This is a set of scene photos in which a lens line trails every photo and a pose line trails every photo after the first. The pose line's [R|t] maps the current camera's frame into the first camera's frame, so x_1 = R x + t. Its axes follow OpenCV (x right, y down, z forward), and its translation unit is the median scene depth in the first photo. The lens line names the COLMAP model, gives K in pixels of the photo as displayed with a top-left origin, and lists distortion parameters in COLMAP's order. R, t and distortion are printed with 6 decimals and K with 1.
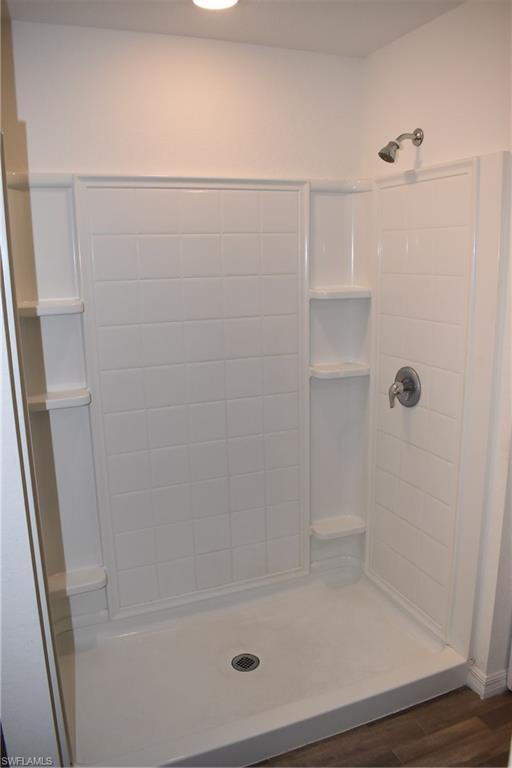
lens RADIAL K [[609.0, 0, 256.4], [0, 609.0, 381.2], [0, 0, 1]] dist [-0.058641, 0.009002]
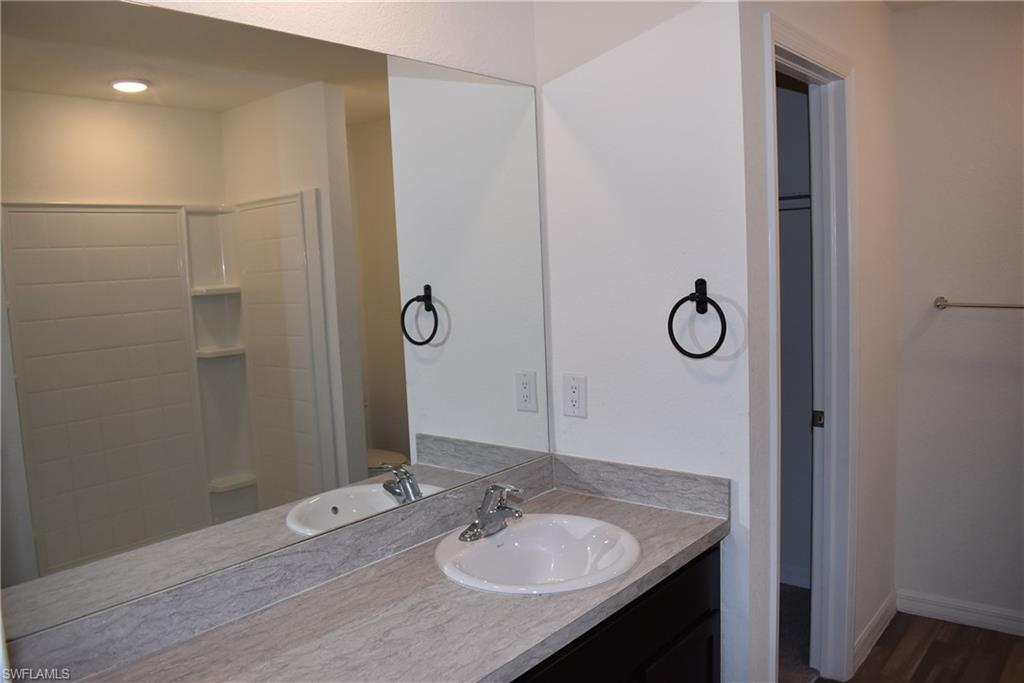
lens RADIAL K [[812.0, 0, 508.7], [0, 812.0, 341.1], [0, 0, 1]] dist [-0.058641, 0.009002]
pose [[0.878627, -0.067471, 0.472718, -0.132894], [0.134626, 0.984810, -0.109662, 0.234272], [-0.458138, 0.159992, 0.874364, -0.765029]]
